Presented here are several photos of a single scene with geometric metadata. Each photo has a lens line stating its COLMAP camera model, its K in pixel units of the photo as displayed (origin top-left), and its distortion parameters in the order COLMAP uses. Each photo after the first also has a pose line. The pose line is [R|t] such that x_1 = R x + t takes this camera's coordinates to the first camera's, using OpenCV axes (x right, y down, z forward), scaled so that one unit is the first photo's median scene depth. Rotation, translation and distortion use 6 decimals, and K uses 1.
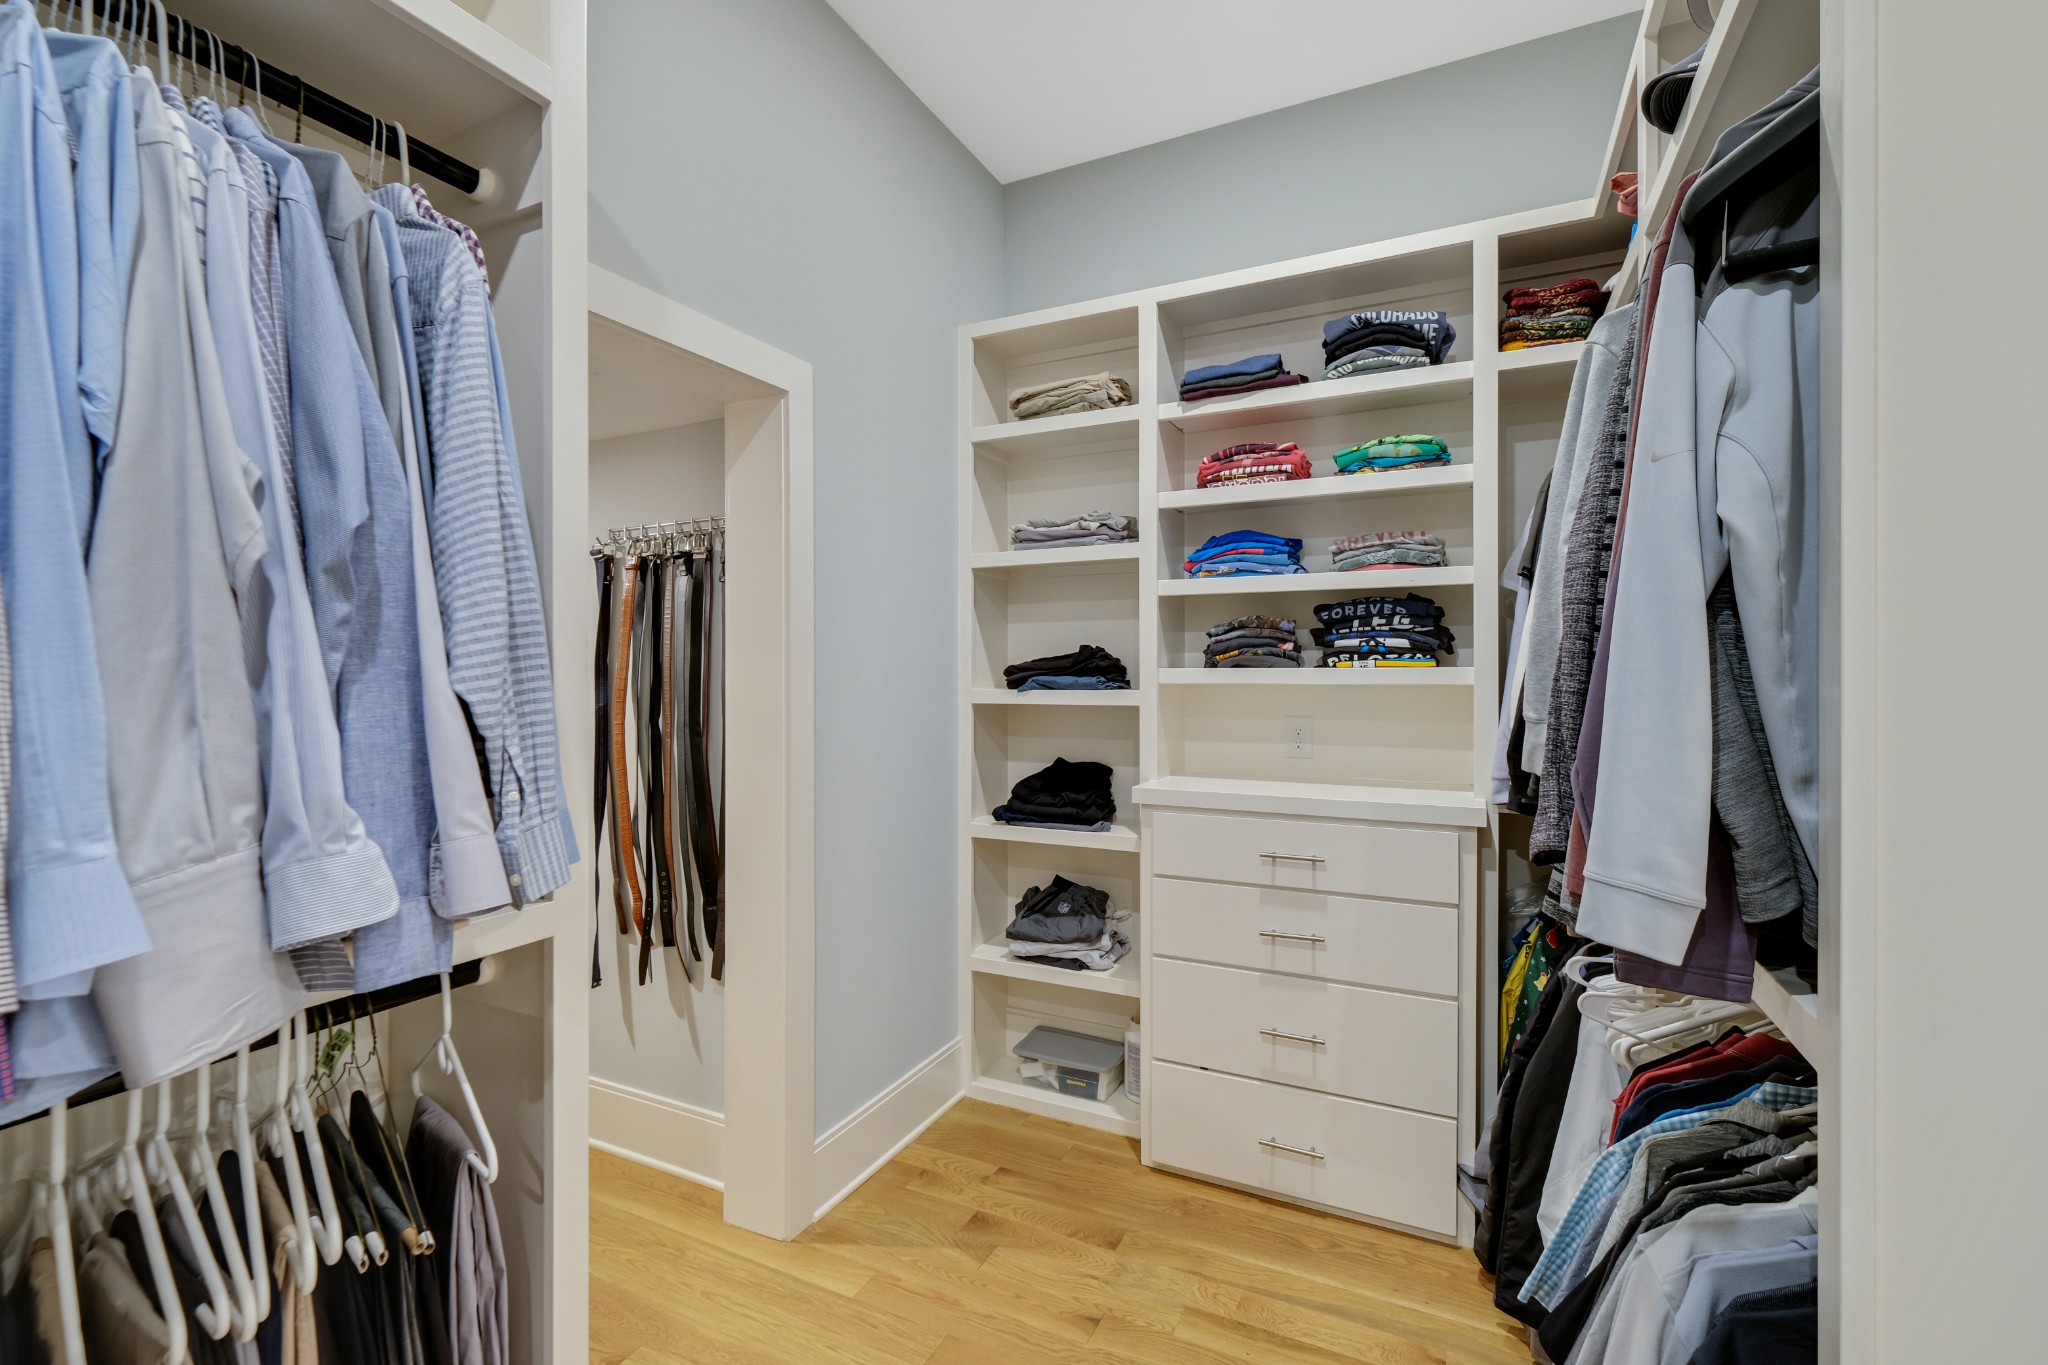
lens RADIAL K [[897.6, 0, 1020.2], [0, 897.6, 678.9], [0, 0, 1]] dist [-0.002359, -0.000205]
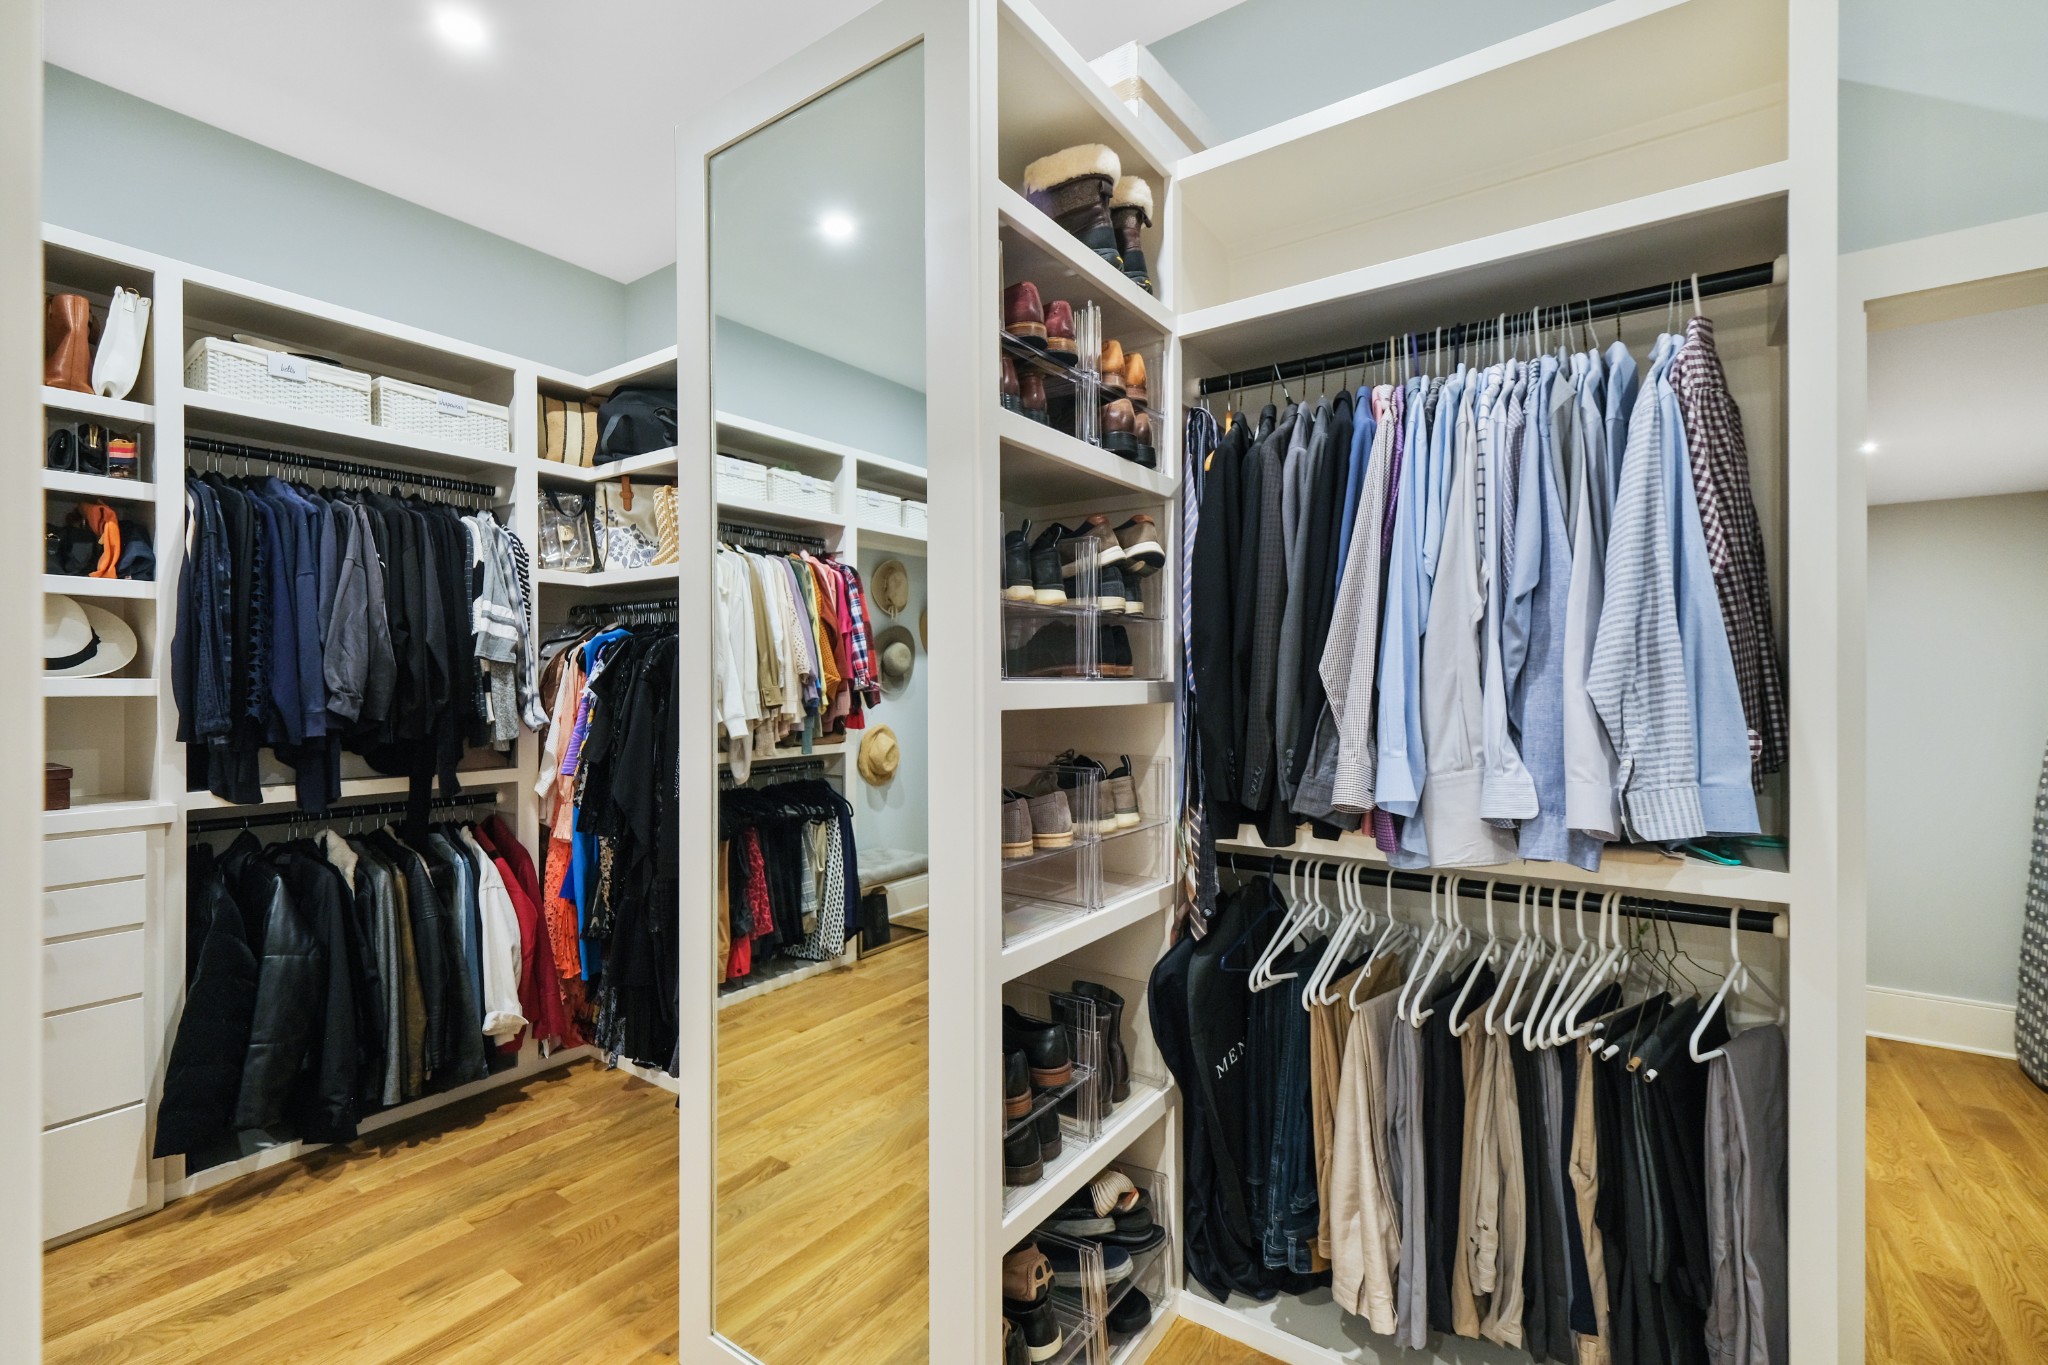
lens RADIAL K [[897.6, 0, 1022.7], [0, 897.6, 680.7], [0, 0, 1]] dist [-0.002359, -0.000205]
pose [[-0.146462, 0.006208, -0.989197, 1.124638], [0.002369, 0.999980, 0.005925, -0.015867], [0.989213, -0.001475, -0.146474, 0.268583]]
